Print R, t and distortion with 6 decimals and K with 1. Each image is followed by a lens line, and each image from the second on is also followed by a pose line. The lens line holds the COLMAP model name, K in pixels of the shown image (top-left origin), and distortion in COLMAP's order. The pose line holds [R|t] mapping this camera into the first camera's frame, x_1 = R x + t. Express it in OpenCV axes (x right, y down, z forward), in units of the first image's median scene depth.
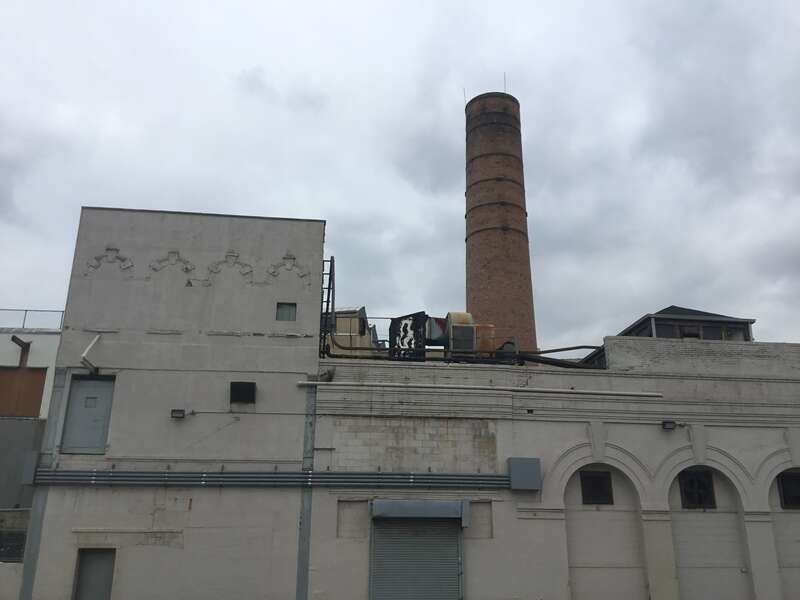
lens RADIAL K [[726.0, 0, 403.3], [0, 726.0, 294.9], [0, 0, 1]] dist [0.126913, -0.142850]
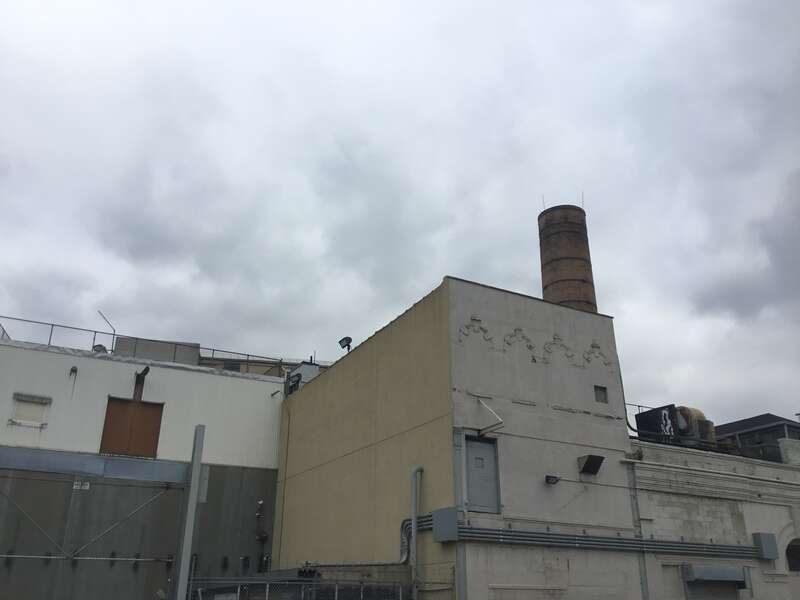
lens RADIAL K [[726.0, 0, 400.0], [0, 726.0, 297.0], [0, 0, 1]] dist [0.126913, -0.142850]
pose [[0.908585, 0.153828, 0.388344, -0.963168], [-0.129718, 0.987662, -0.087733, 0.014576], [-0.397048, 0.029338, 0.917329, 0.059439]]
